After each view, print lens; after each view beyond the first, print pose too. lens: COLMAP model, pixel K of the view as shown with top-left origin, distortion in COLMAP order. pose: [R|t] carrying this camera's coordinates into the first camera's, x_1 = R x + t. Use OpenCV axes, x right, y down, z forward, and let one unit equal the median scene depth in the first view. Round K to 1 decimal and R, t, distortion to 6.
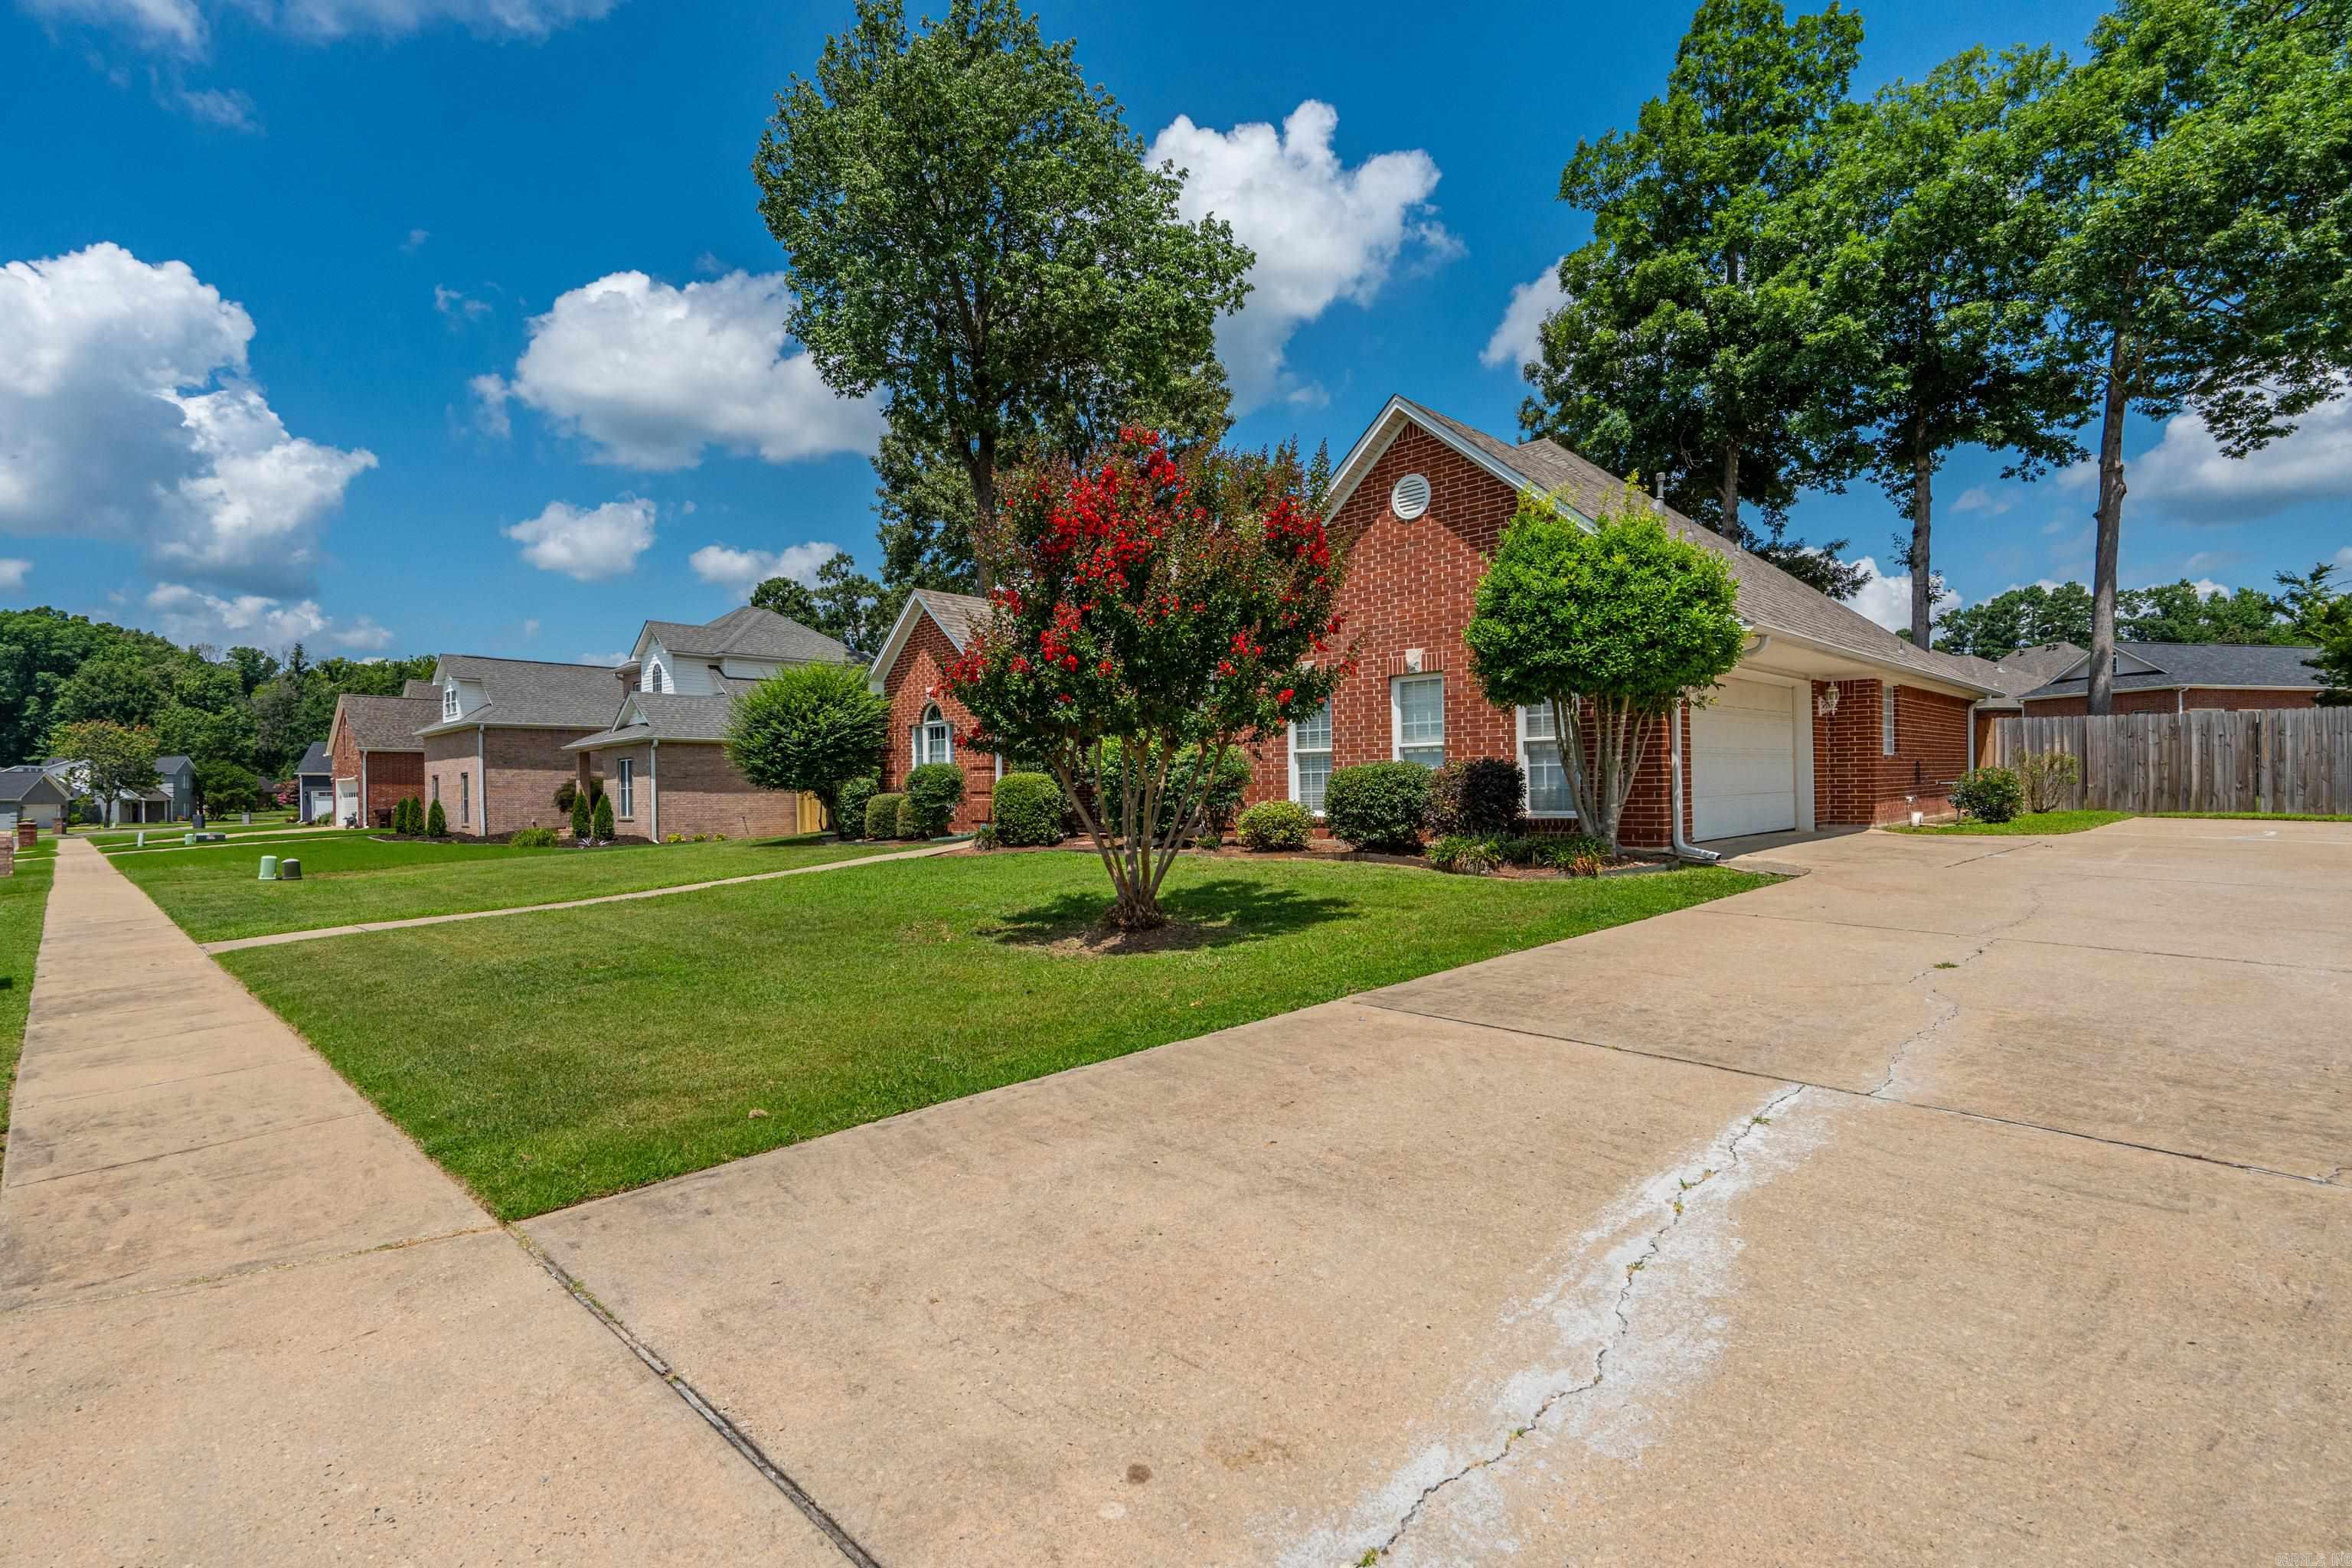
lens RADIAL K [[1052.5, 0, 1164.2], [0, 1052.5, 788.5], [0, 0, 1]] dist [-0.014094, 0.005767]
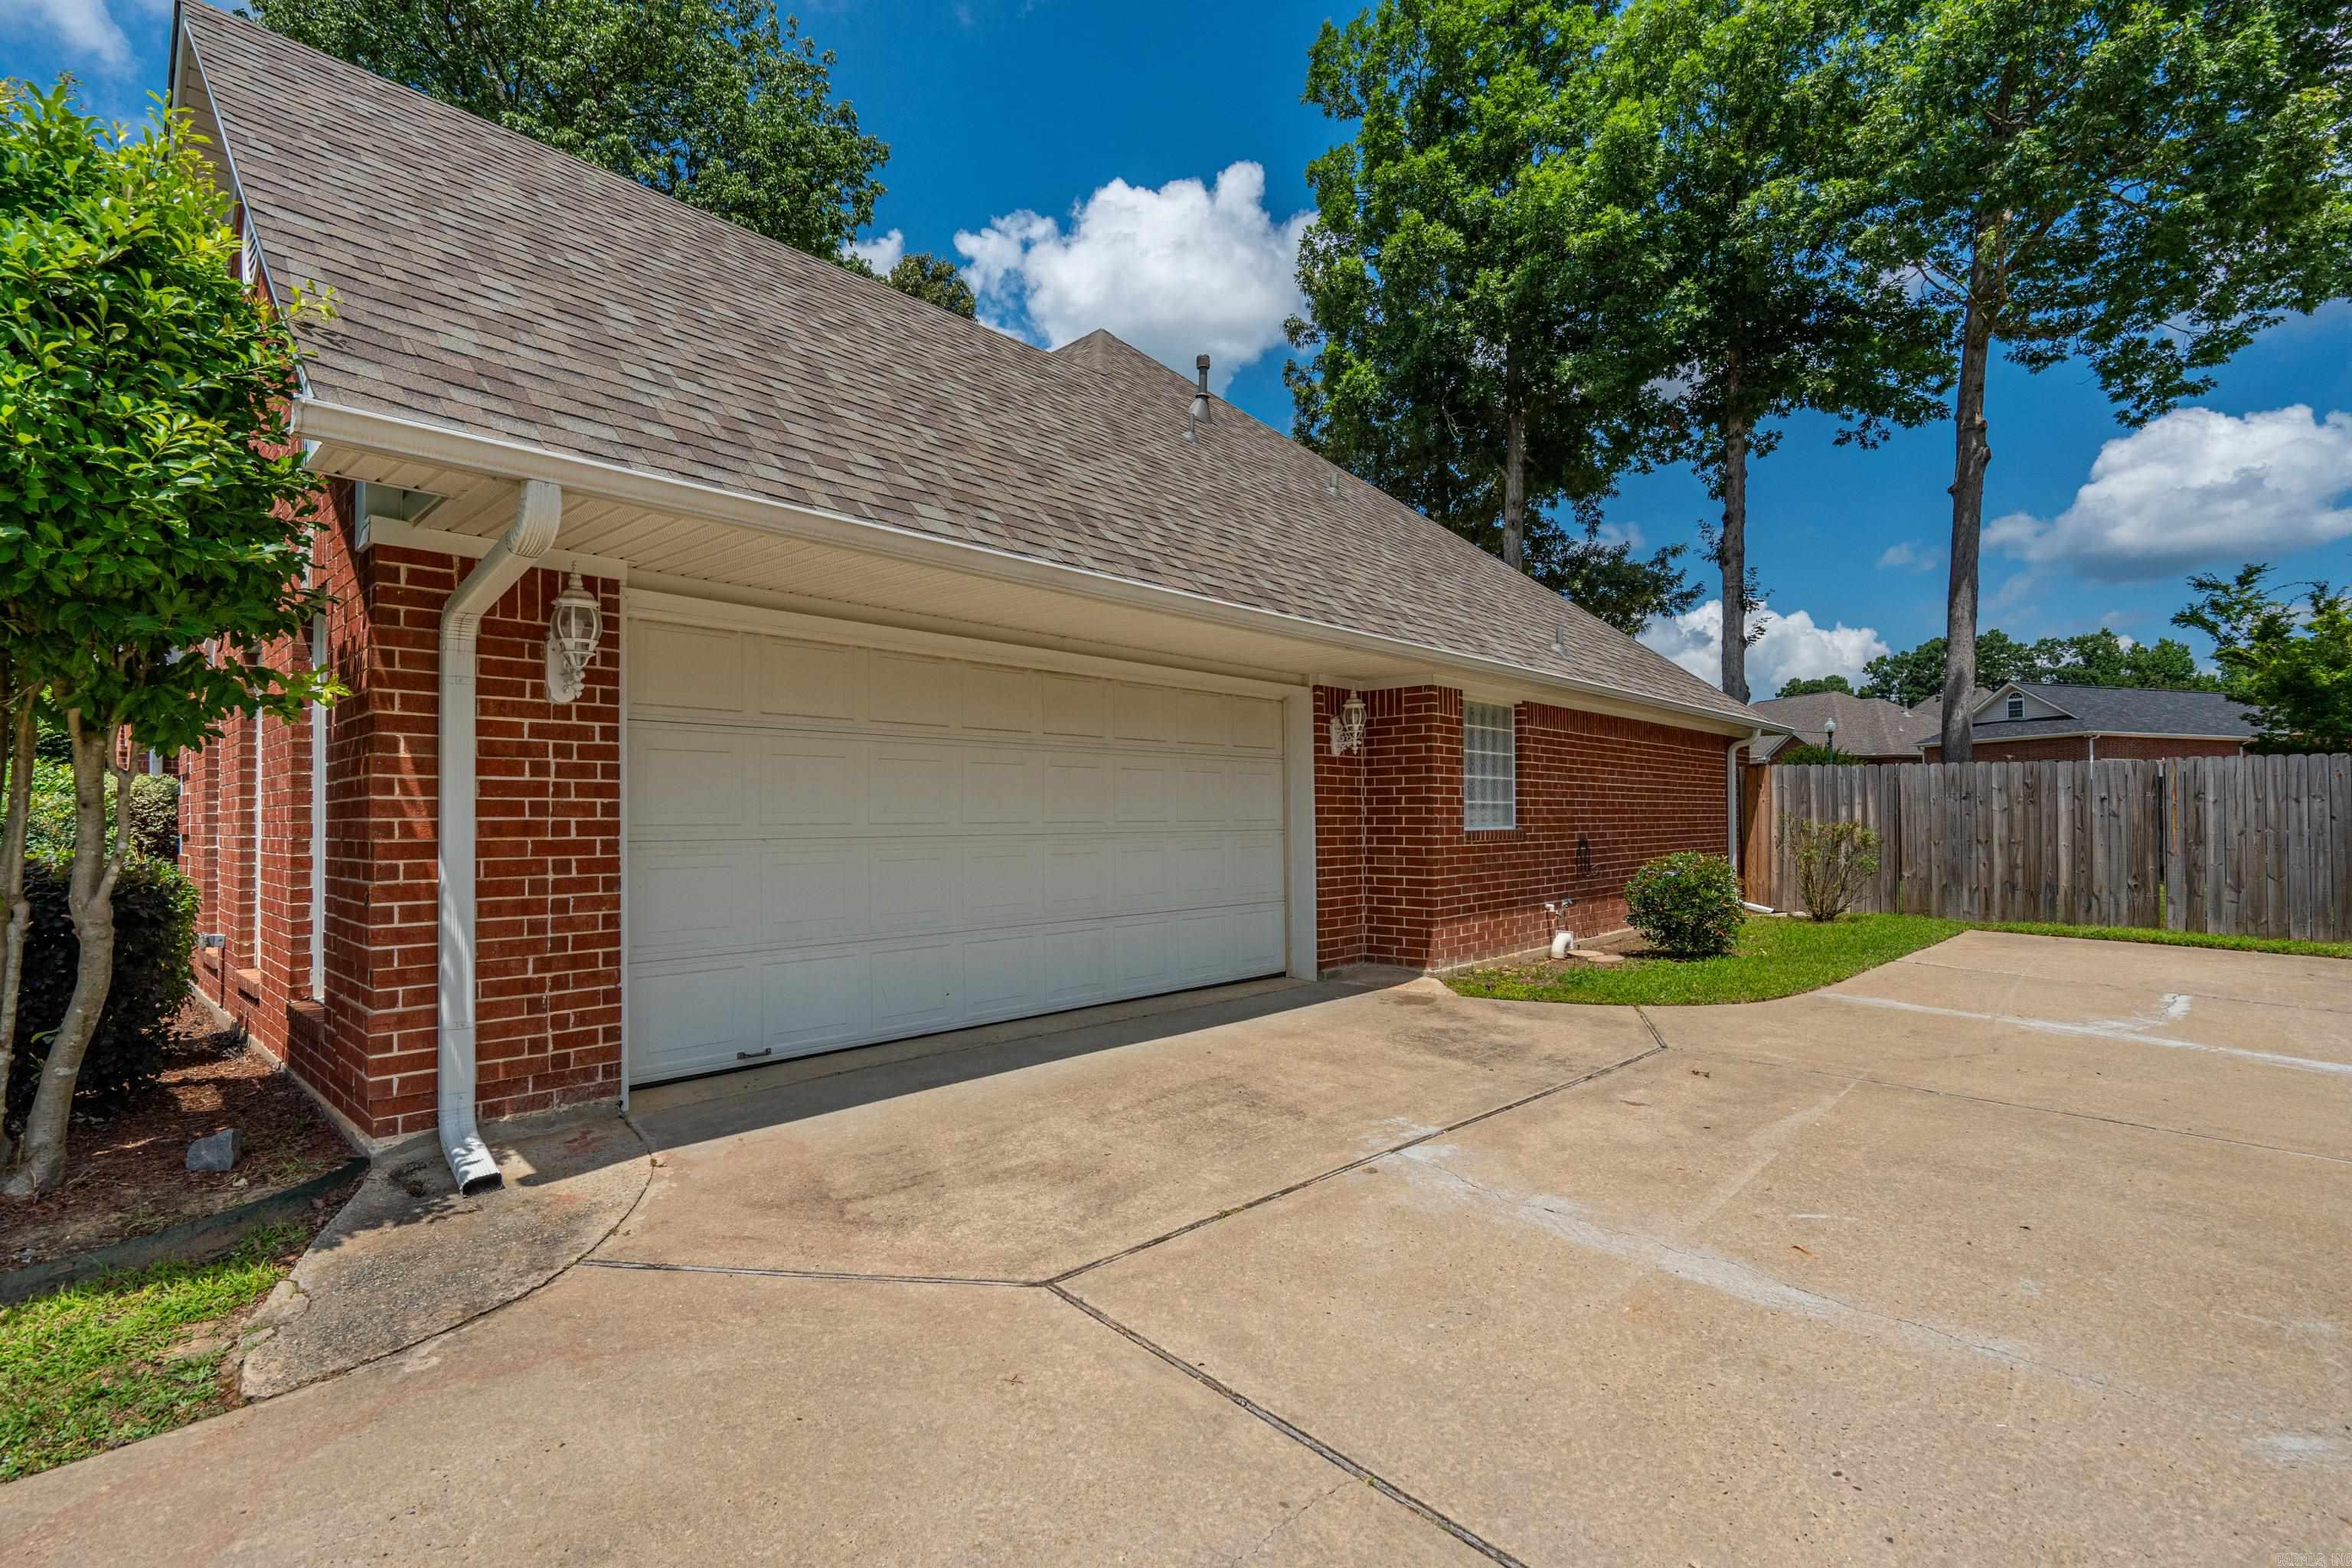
lens RADIAL K [[1052.5, 0, 1149.3], [0, 1052.5, 801.2], [0, 0, 1]] dist [-0.014094, 0.005767]
pose [[0.999475, 0.013992, 0.029234, 0.302595], [-0.013336, 0.999657, -0.022533, -0.019631], [-0.029539, 0.022132, 0.999319, 0.281307]]
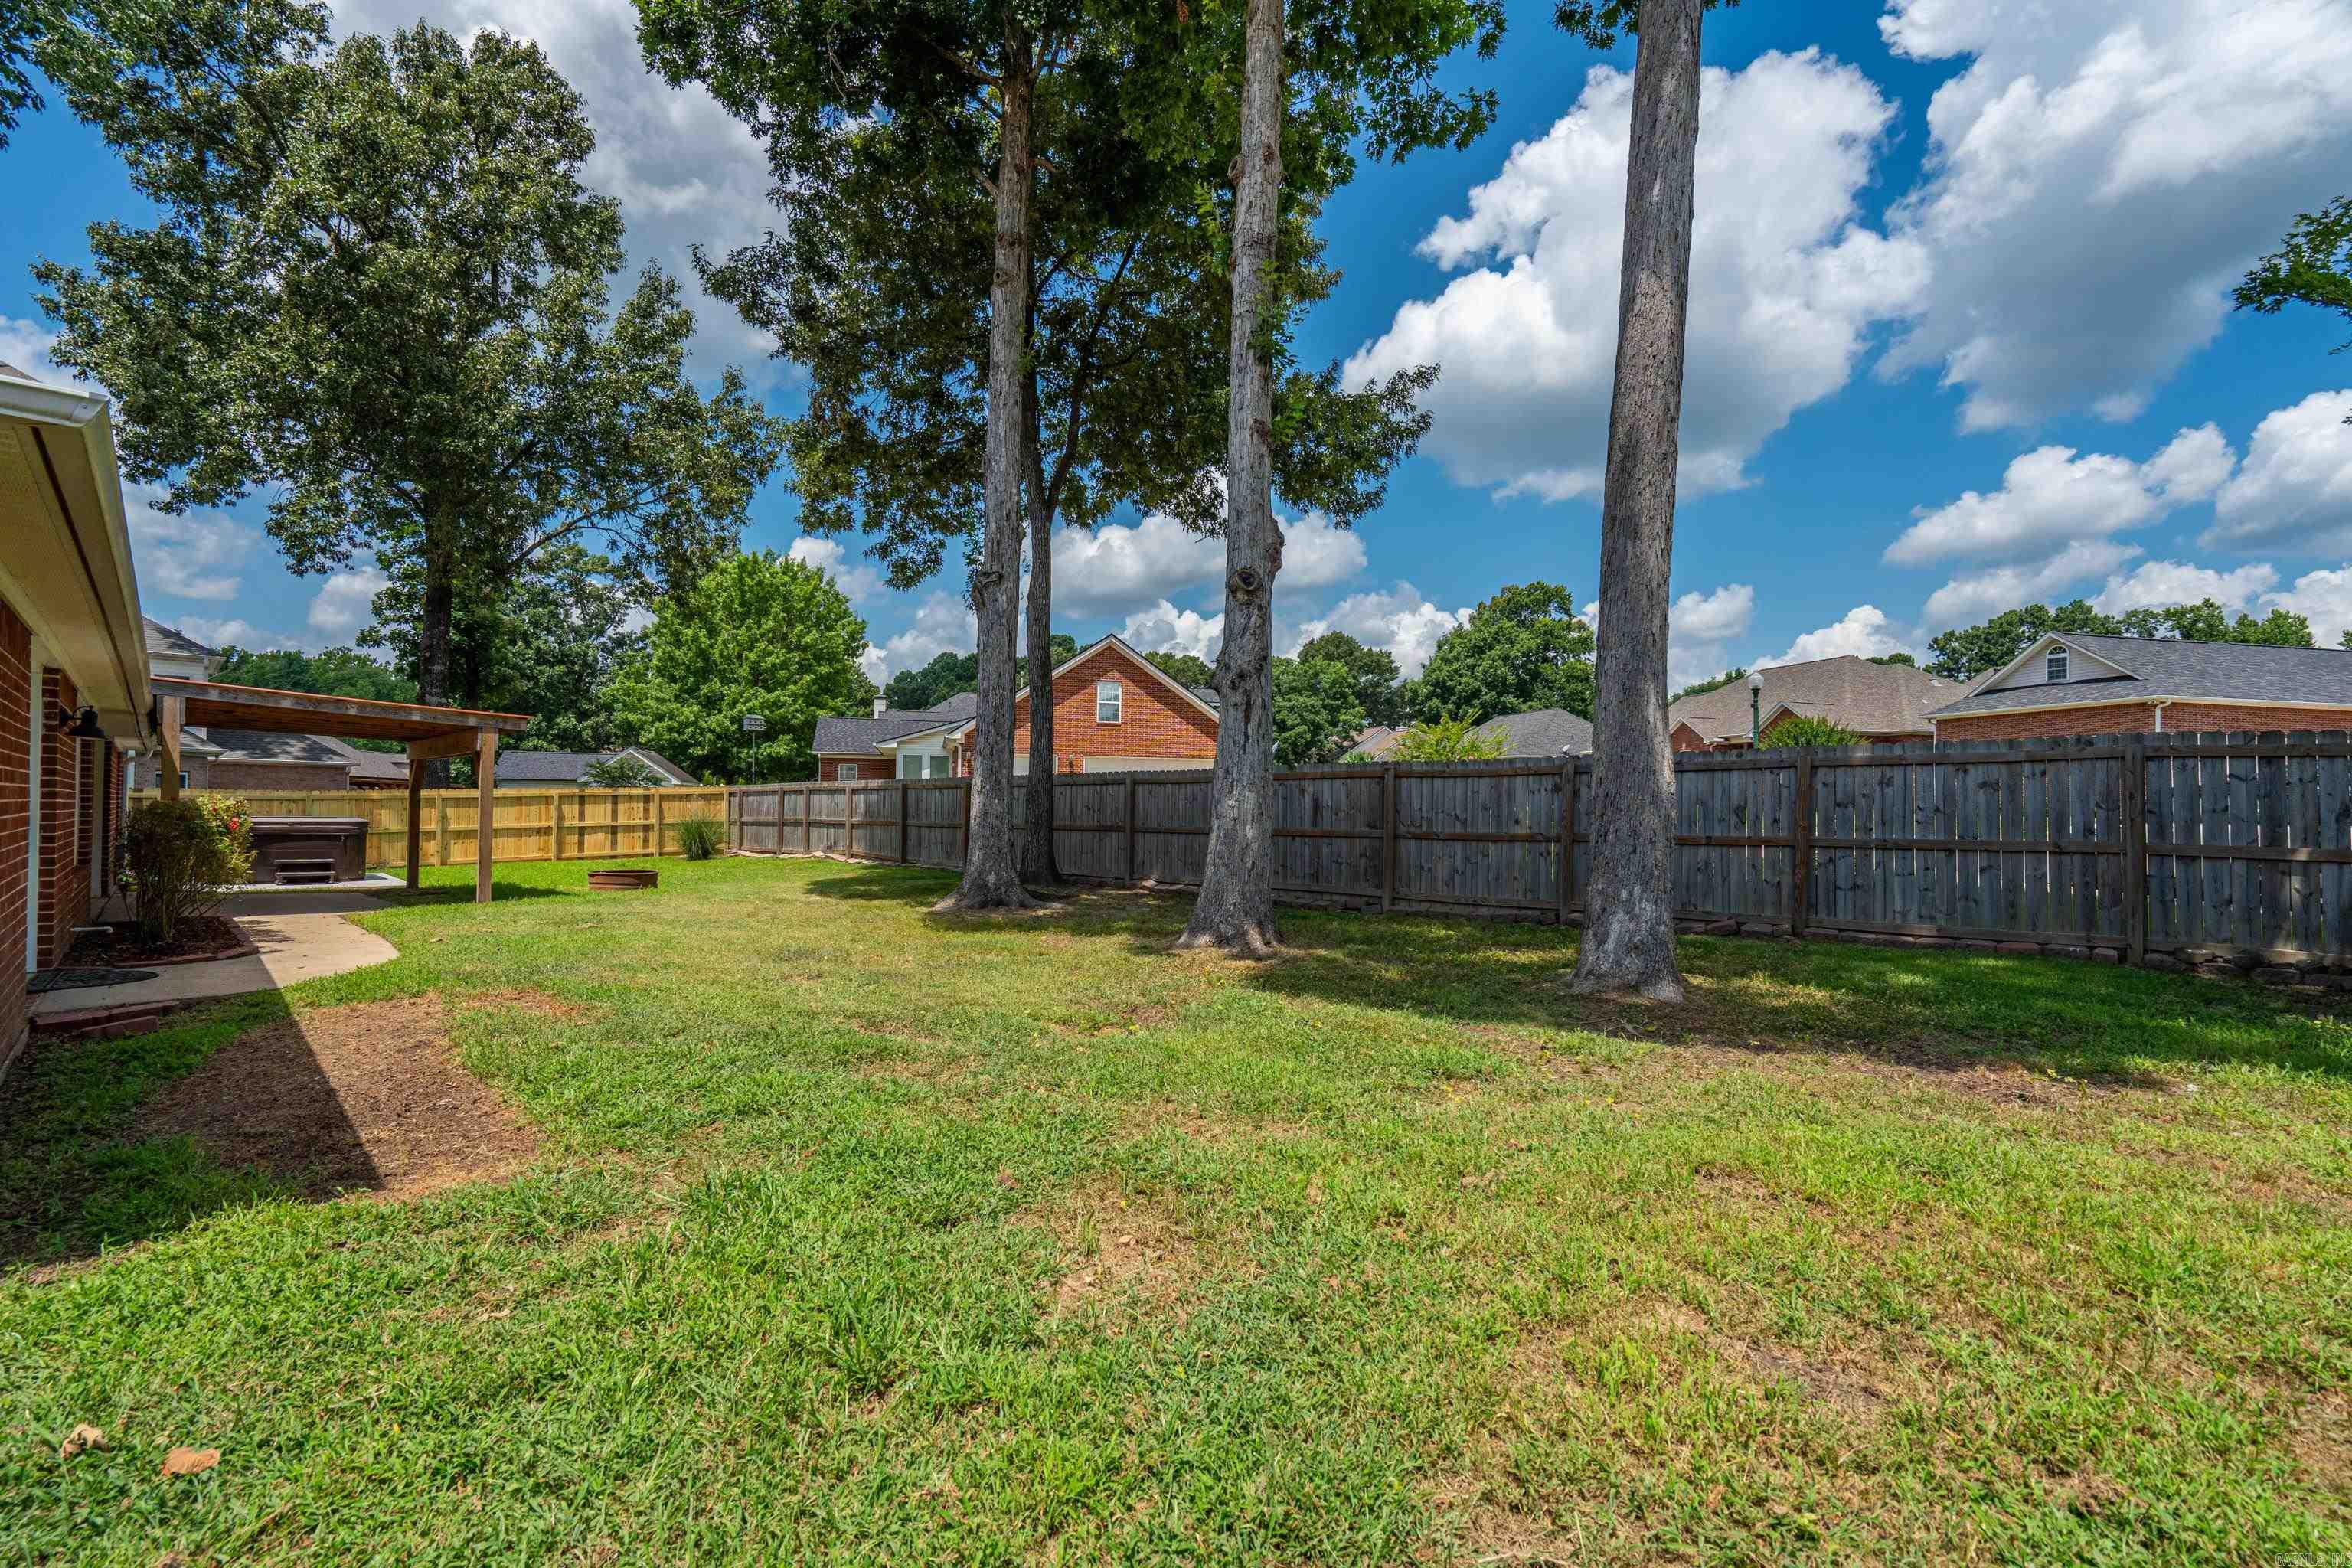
lens RADIAL K [[1052.5, 0, 1150.1], [0, 1052.5, 784.7], [0, 0, 1]] dist [-0.014094, 0.005767]
pose [[0.999362, 0.026541, -0.023897, 0.770246], [-0.026984, 0.999466, -0.018422, -0.035424], [0.023396, 0.019055, 0.999545, 0.718617]]
